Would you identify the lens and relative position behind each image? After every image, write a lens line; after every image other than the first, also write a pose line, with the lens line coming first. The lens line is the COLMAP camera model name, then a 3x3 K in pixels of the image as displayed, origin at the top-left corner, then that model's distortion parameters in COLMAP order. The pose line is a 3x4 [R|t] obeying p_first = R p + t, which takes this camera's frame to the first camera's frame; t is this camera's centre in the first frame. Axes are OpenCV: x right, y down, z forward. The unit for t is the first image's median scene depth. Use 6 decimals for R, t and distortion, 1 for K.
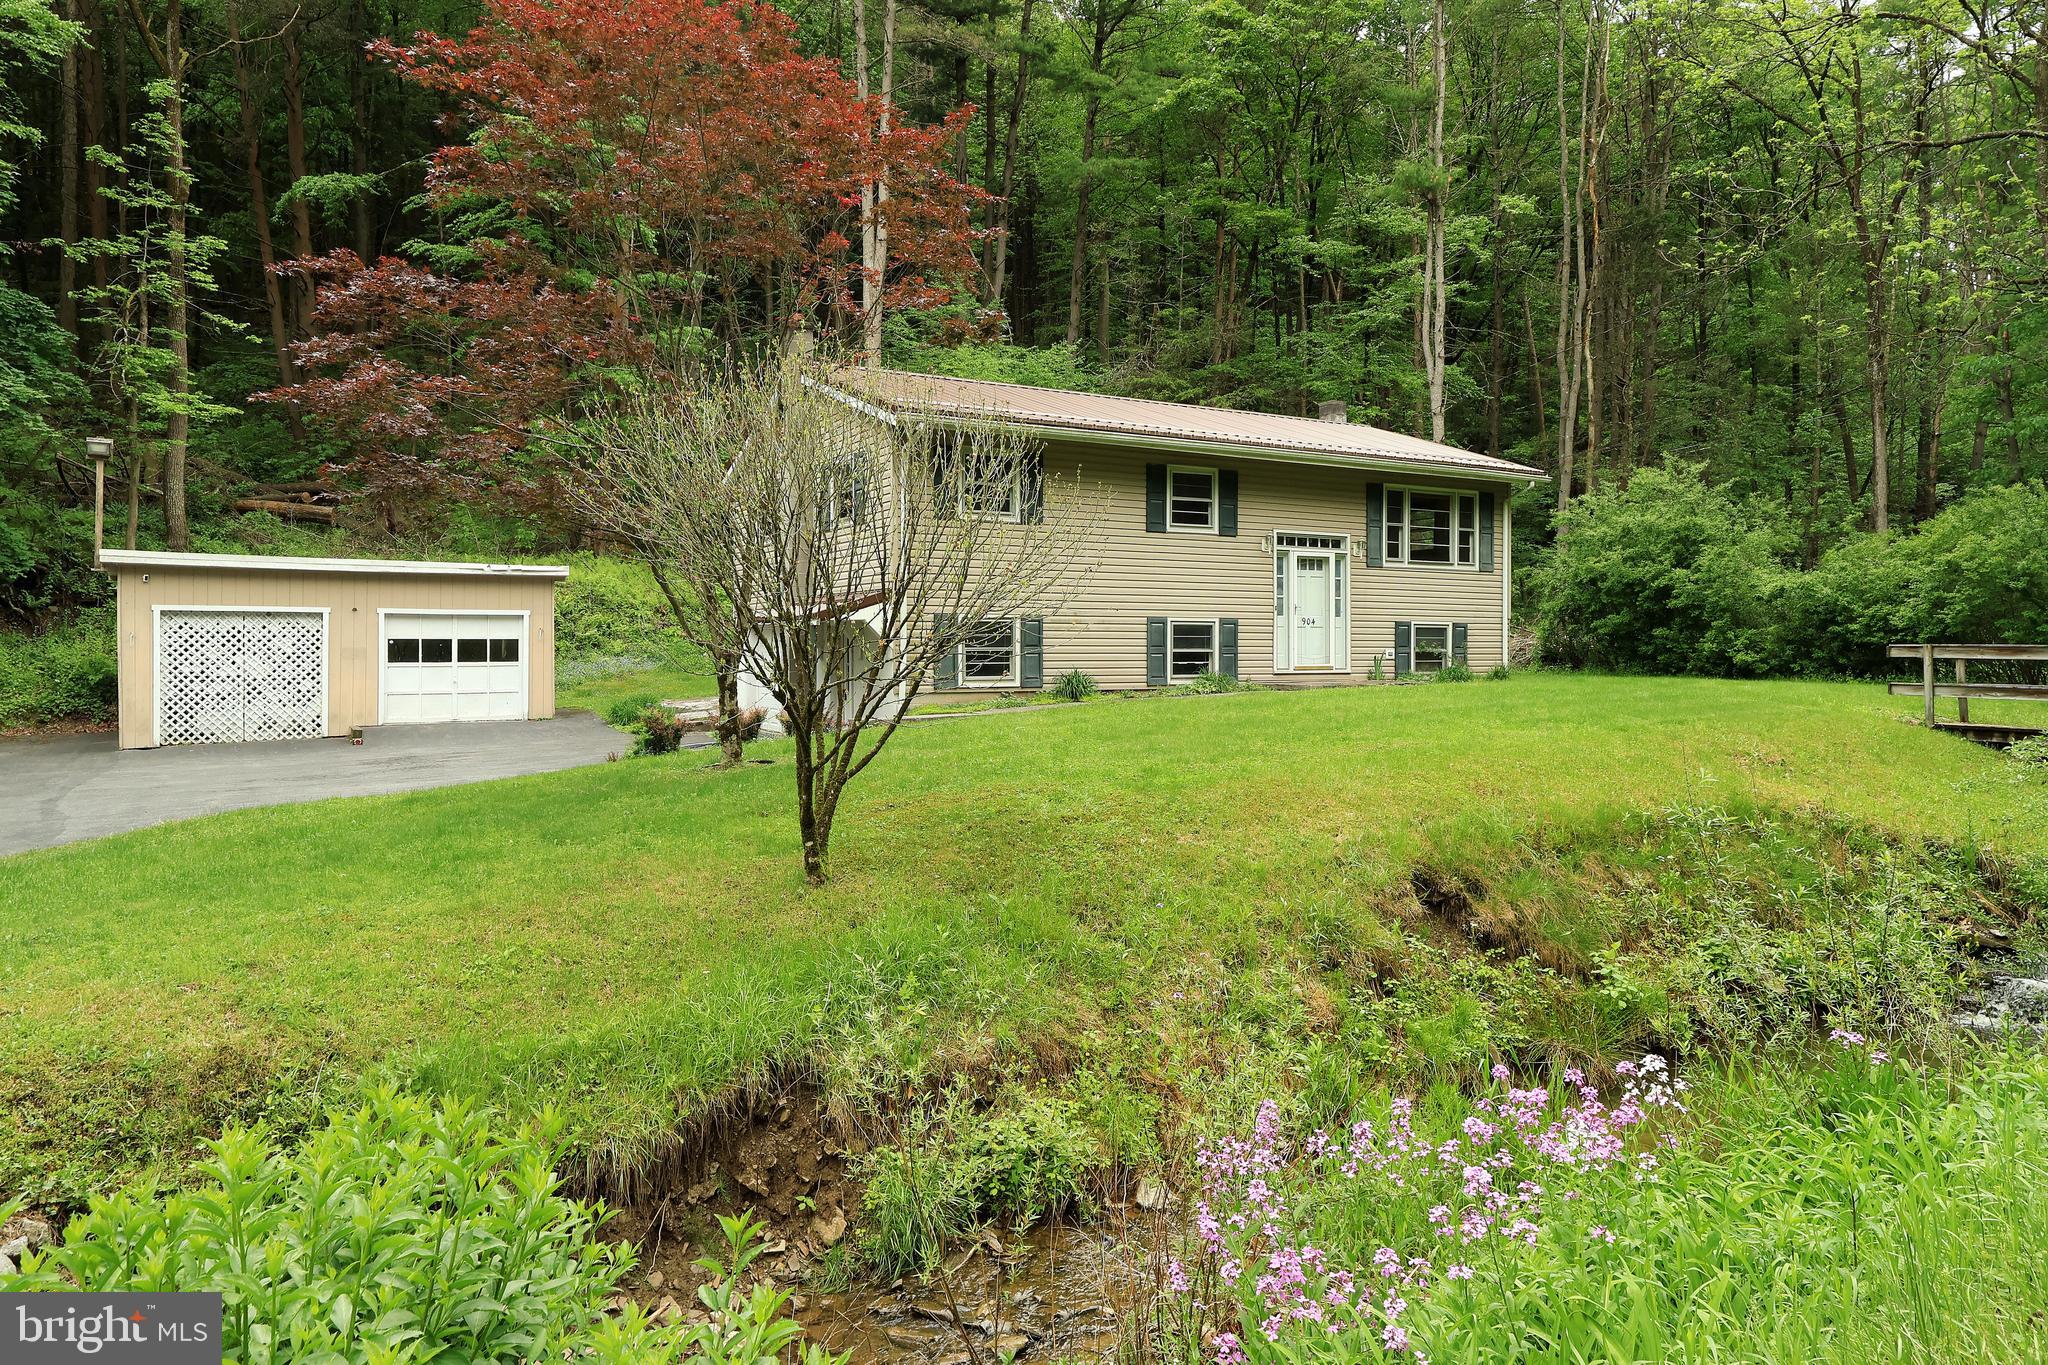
lens RADIAL K [[1255.3, 0, 993.8], [0, 1255.3, 632.4], [0, 0, 1]] dist [-0.001642, 0.001157]
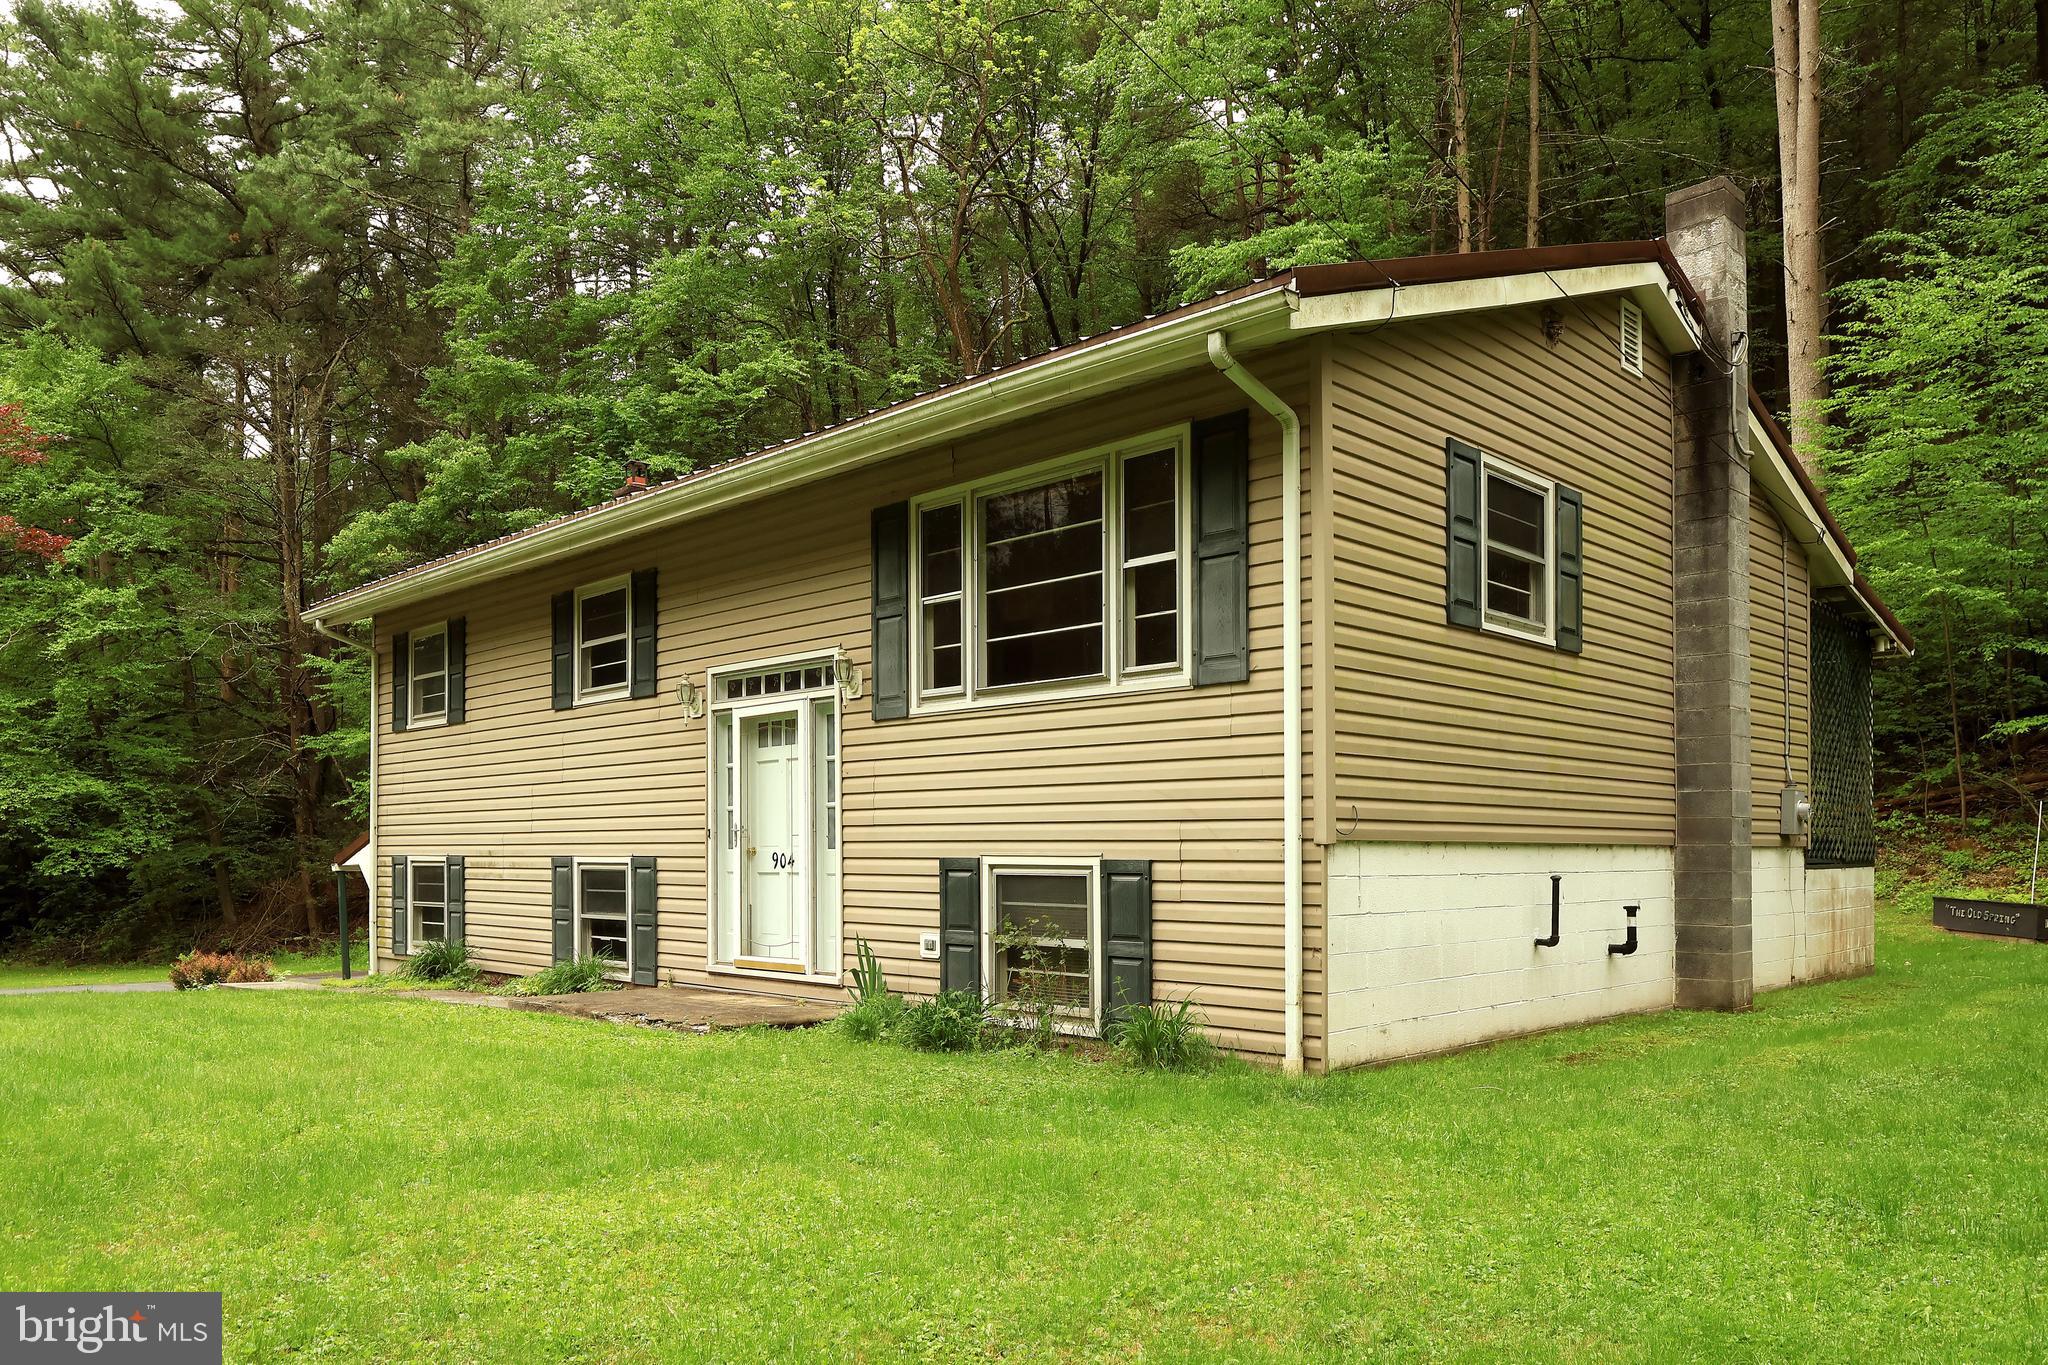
lens RADIAL K [[1426.1, 0, 1026.0], [0, 1426.1, 852.2], [0, 0, 1]] dist [-0.001486, -0.000074]
pose [[0.296434, -0.007445, -0.955024, 0.759957], [0.006630, 0.999962, -0.005738, -0.008237], [0.955030, -0.004631, 0.296472, 0.932849]]
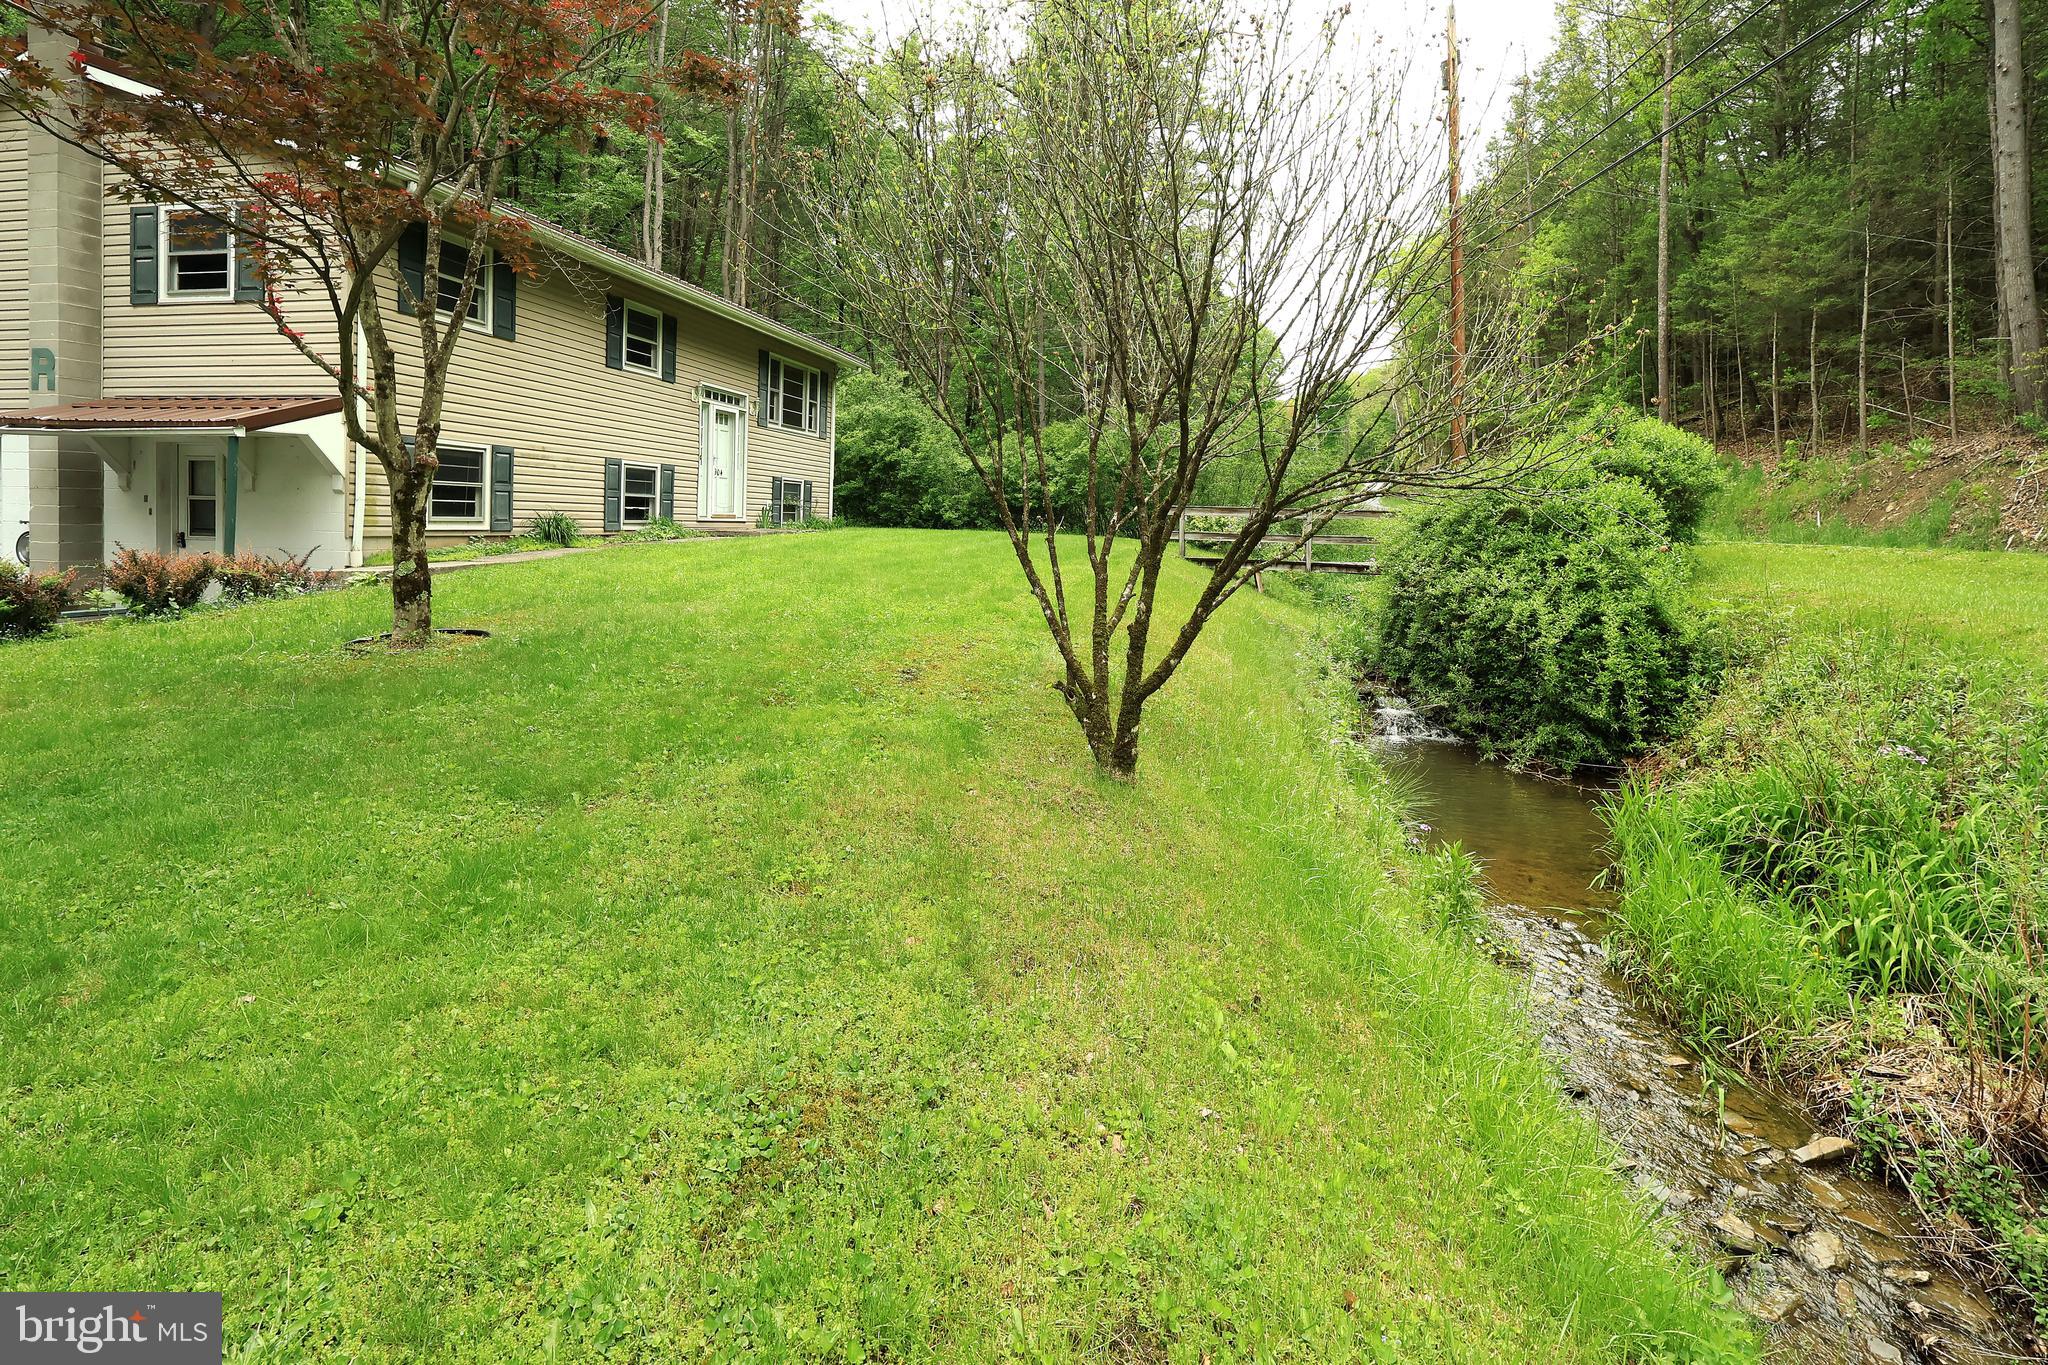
lens RADIAL K [[1001.2, 0, 1021.1], [0, 1001.2, 536.4], [0, 0, 1]] dist [0.001833, 0.000666]
pose [[0.656193, 0.003809, 0.754583, -0.220675], [-0.031571, 0.999250, 0.022411, 0.018550], [-0.753932, -0.038529, 0.655822, 0.248975]]
